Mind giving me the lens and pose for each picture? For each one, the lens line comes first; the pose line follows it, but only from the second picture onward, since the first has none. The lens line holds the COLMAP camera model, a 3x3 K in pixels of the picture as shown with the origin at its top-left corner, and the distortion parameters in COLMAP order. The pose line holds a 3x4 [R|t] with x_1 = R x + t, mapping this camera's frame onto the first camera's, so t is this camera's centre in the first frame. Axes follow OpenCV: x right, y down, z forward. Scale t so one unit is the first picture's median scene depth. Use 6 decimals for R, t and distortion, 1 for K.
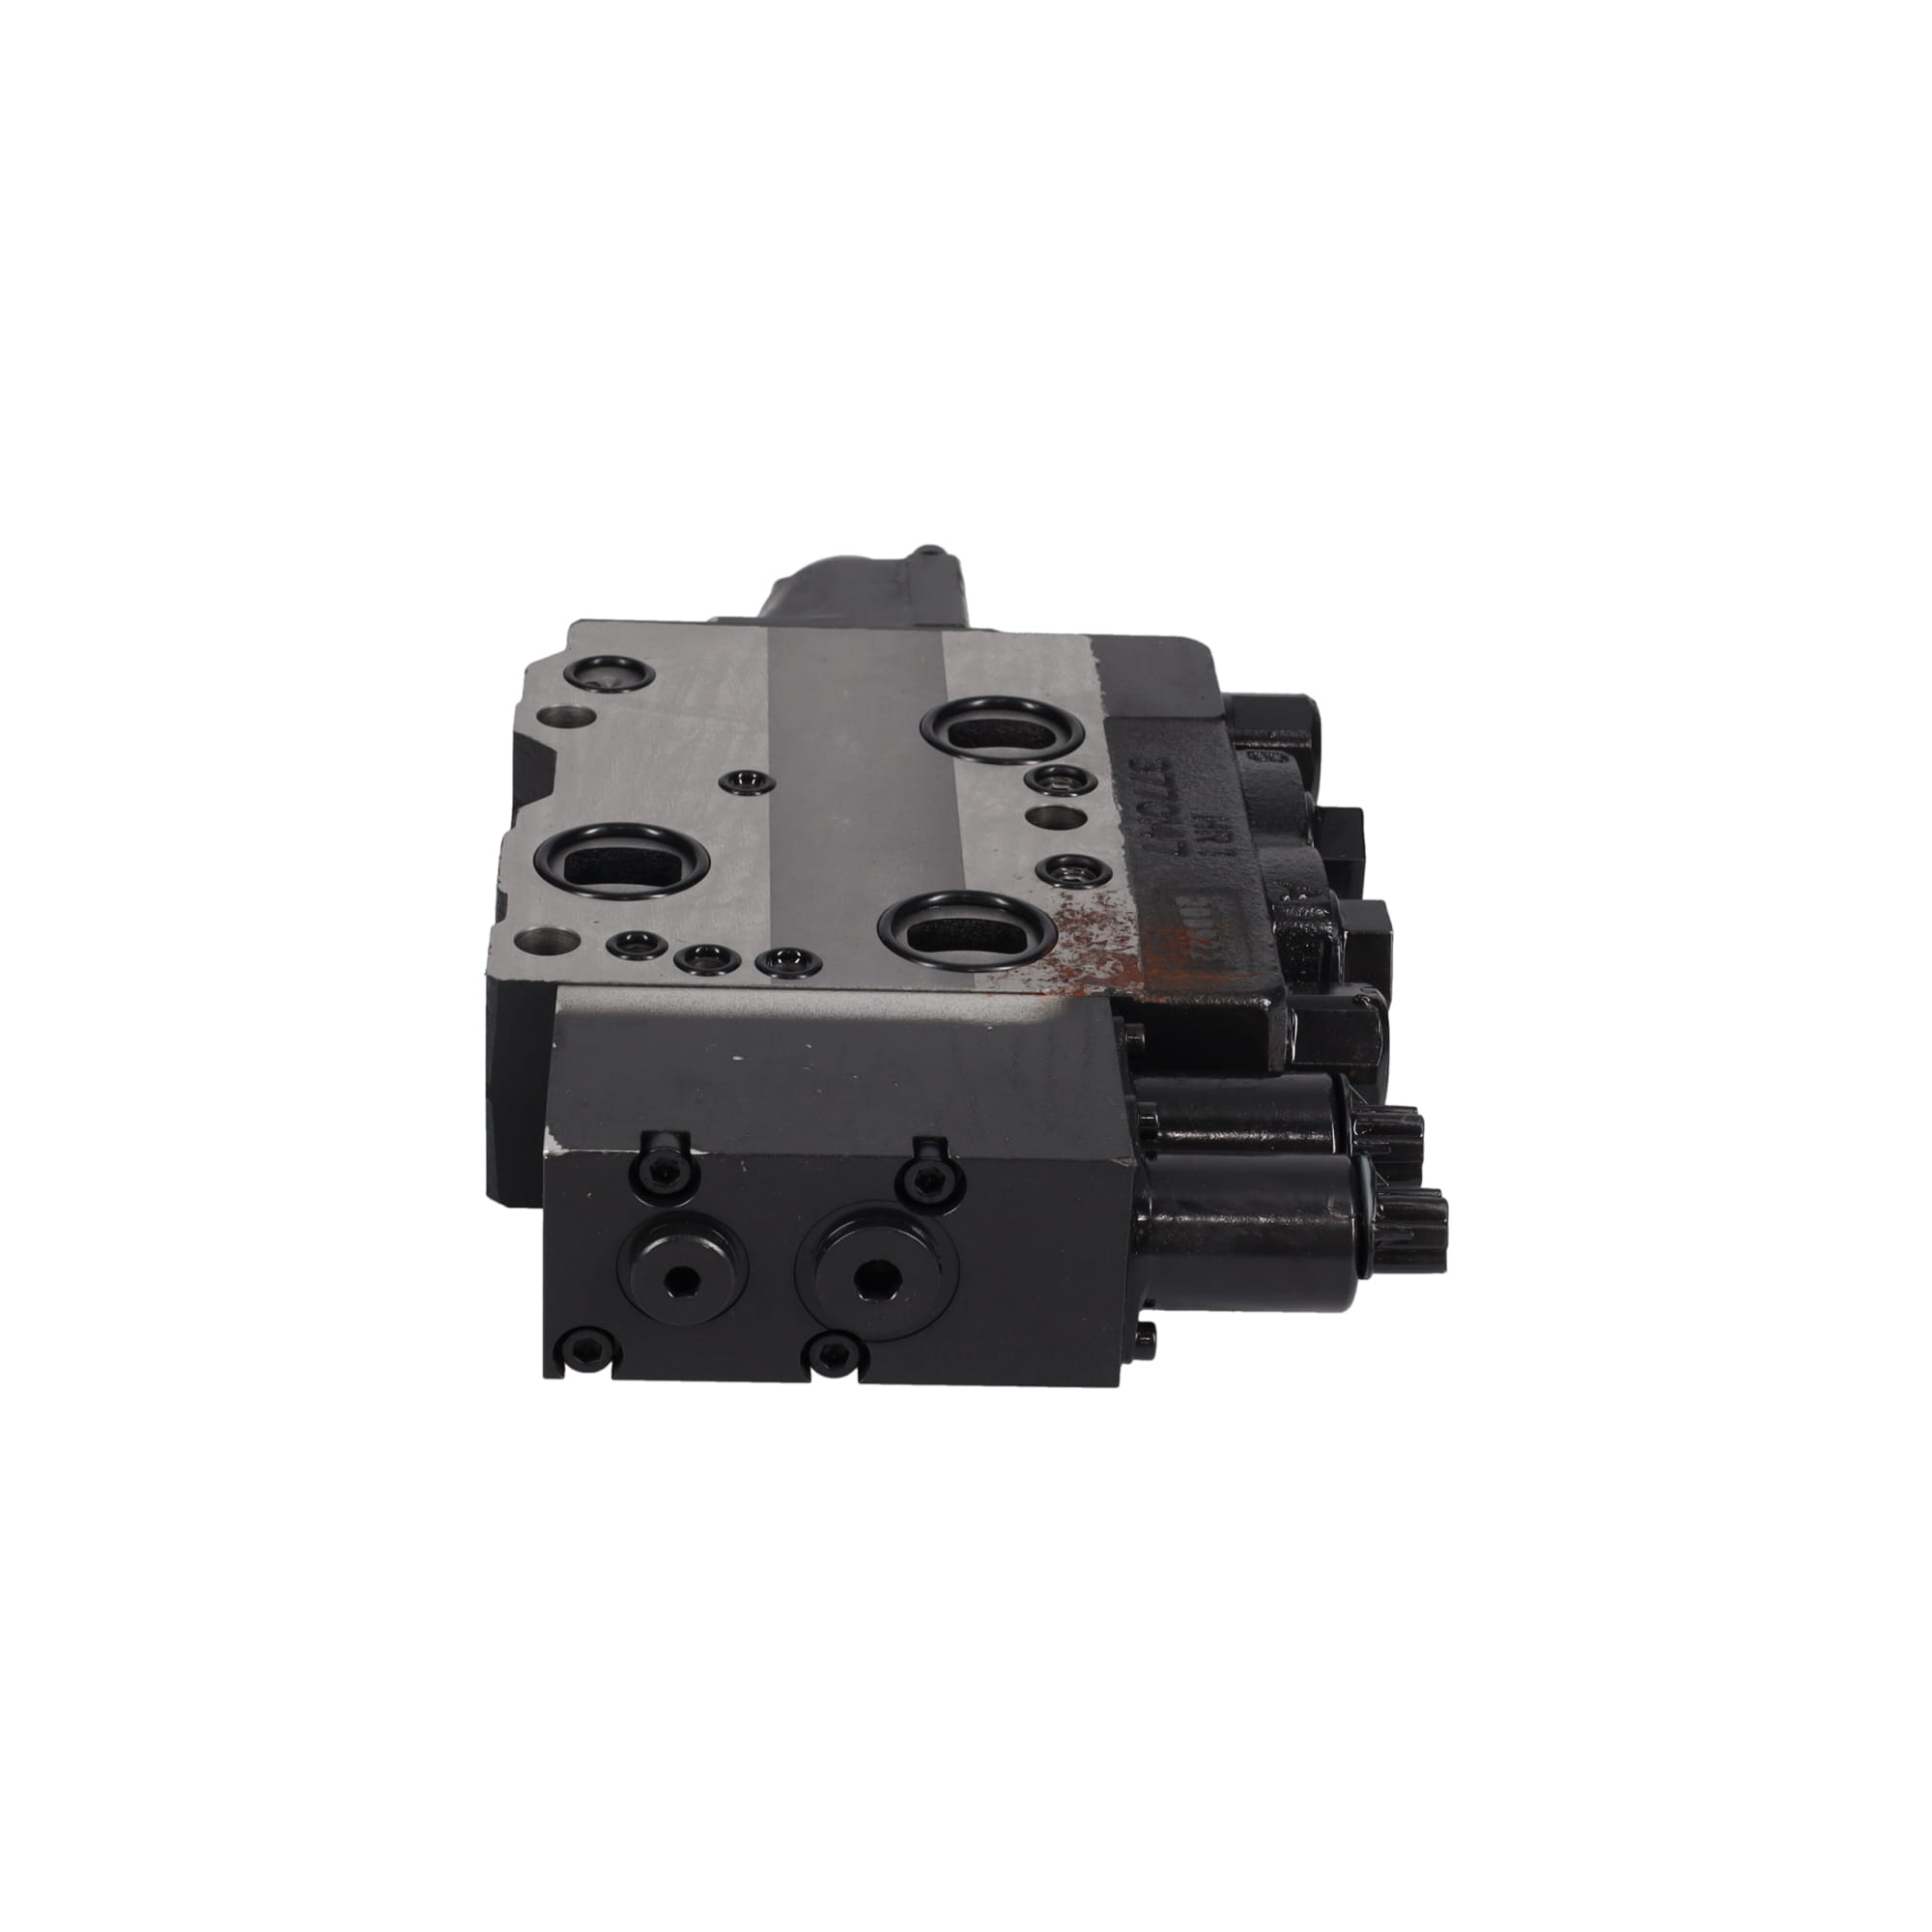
lens RADIAL K [[4722.8, 0, 966.0], [0, 4722.8, 966.0], [0, 0, 1]] dist [0.012979, 0.028969]
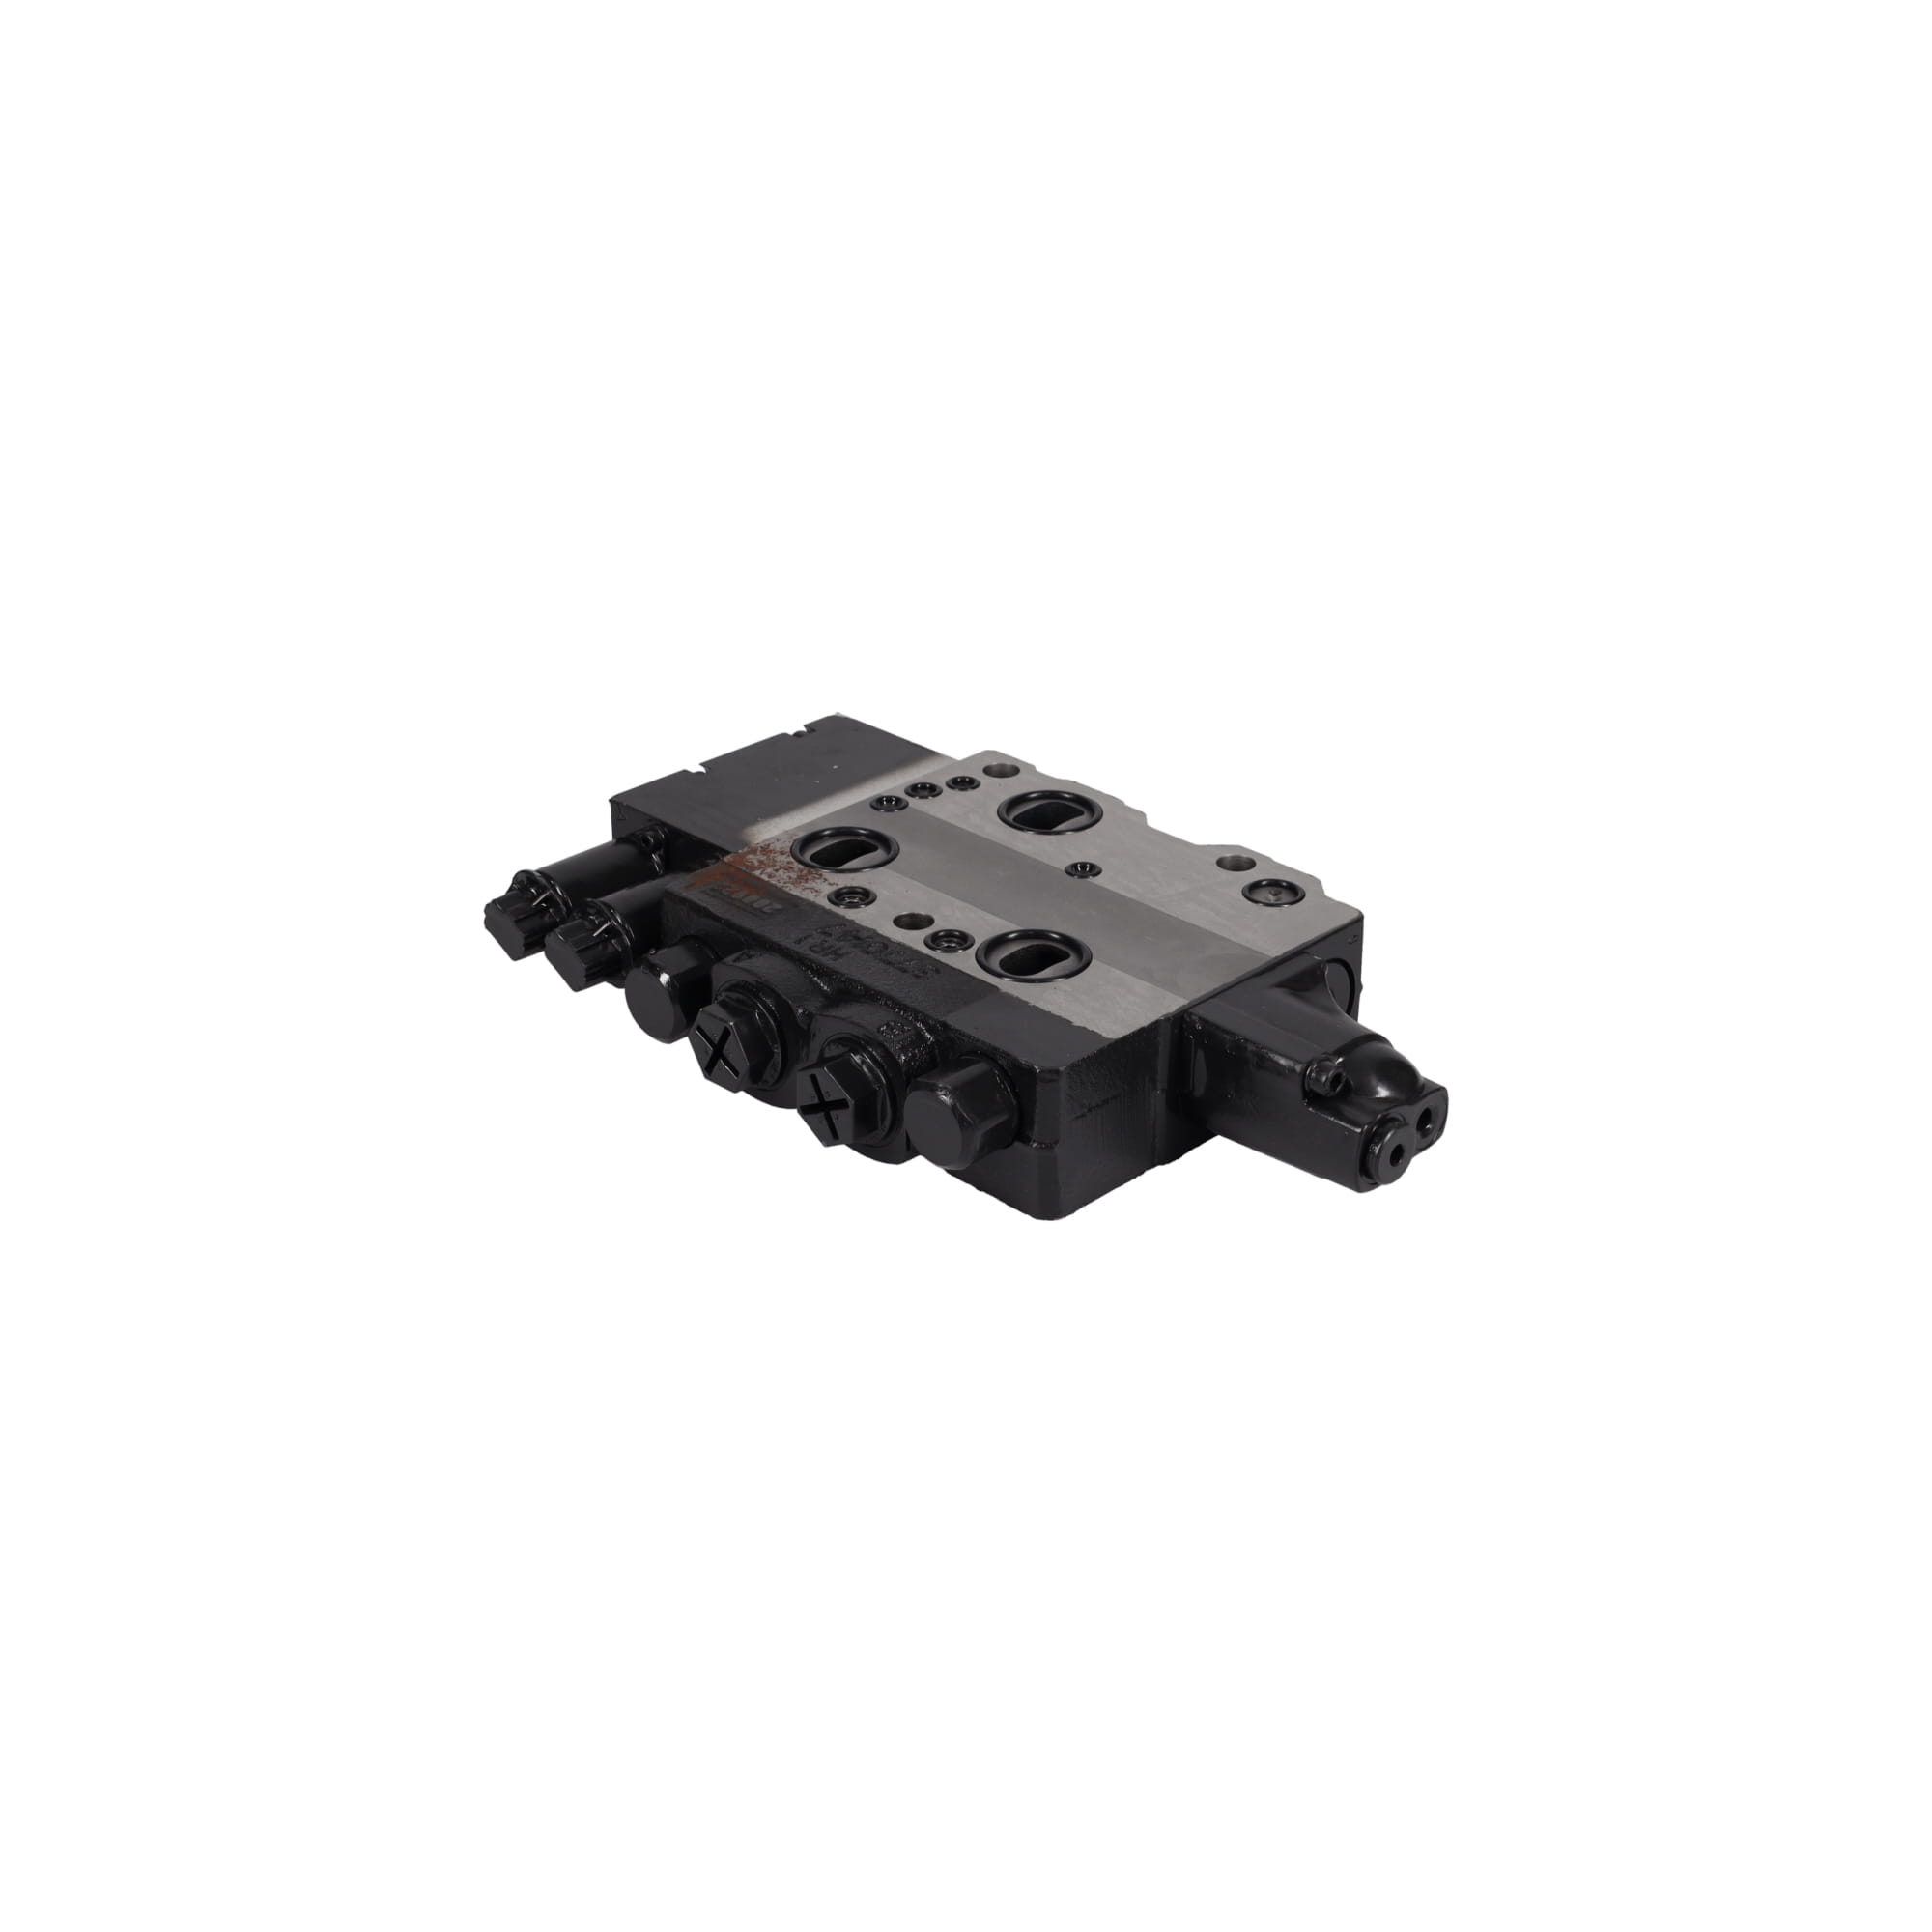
lens RADIAL K [[3197.6, 0, 966.0], [0, 3197.6, 966.0], [0, 0, 1]] dist [-0.003776, -0.002563]
pose [[-0.734618, 0.266529, -0.623938, 0.661945], [-0.339117, 0.652264, 0.677902, -0.735630], [0.587653, 0.709587, -0.388781, 1.450246]]
